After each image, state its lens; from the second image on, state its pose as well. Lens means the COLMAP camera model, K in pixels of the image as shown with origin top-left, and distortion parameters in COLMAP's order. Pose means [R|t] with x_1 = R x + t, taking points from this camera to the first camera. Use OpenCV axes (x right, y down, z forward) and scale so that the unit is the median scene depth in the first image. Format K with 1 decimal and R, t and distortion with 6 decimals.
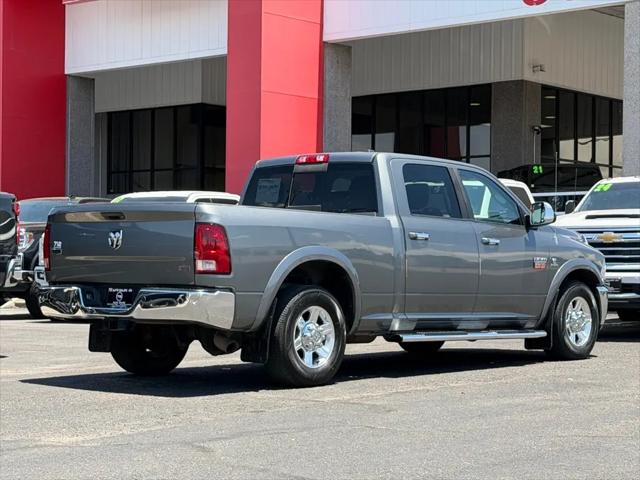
lens RADIAL K [[1393.1, 0, 312.2], [0, 1393.1, 239.7], [0, 0, 1]] dist [0.059016, 0.101357]
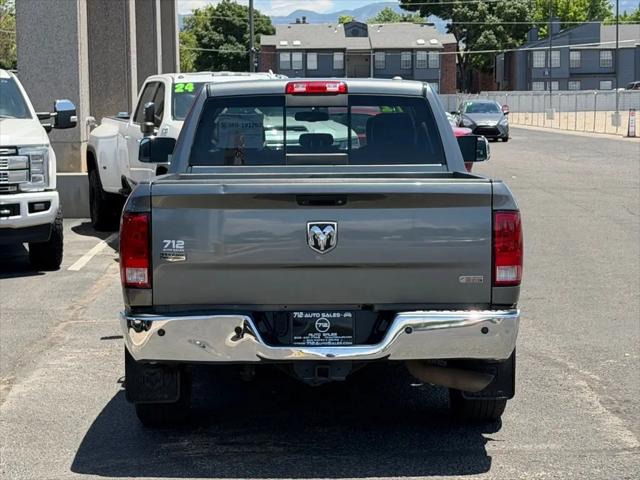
lens RADIAL K [[1404.9, 0, 317.3], [0, 1404.9, 238.4], [0, 0, 1]] dist [0.083980, 0.020881]
pose [[0.738548, -0.073272, 0.670208, -0.361089], [0.001166, 0.994214, 0.107410, -0.043036], [-0.674200, -0.078546, 0.734360, 0.339416]]
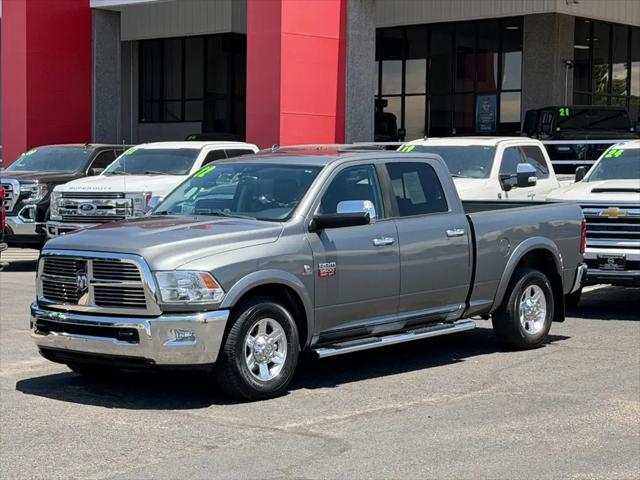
lens RADIAL K [[1388.9, 0, 318.5], [0, 1388.9, 241.1], [0, 0, 1]] dist [0.059591, 0.151503]
pose [[0.999488, 0.004018, -0.031751, 0.037137], [-0.001821, 0.997620, 0.068921, -0.048715], [0.031952, -0.068828, 0.997117, 0.022632]]
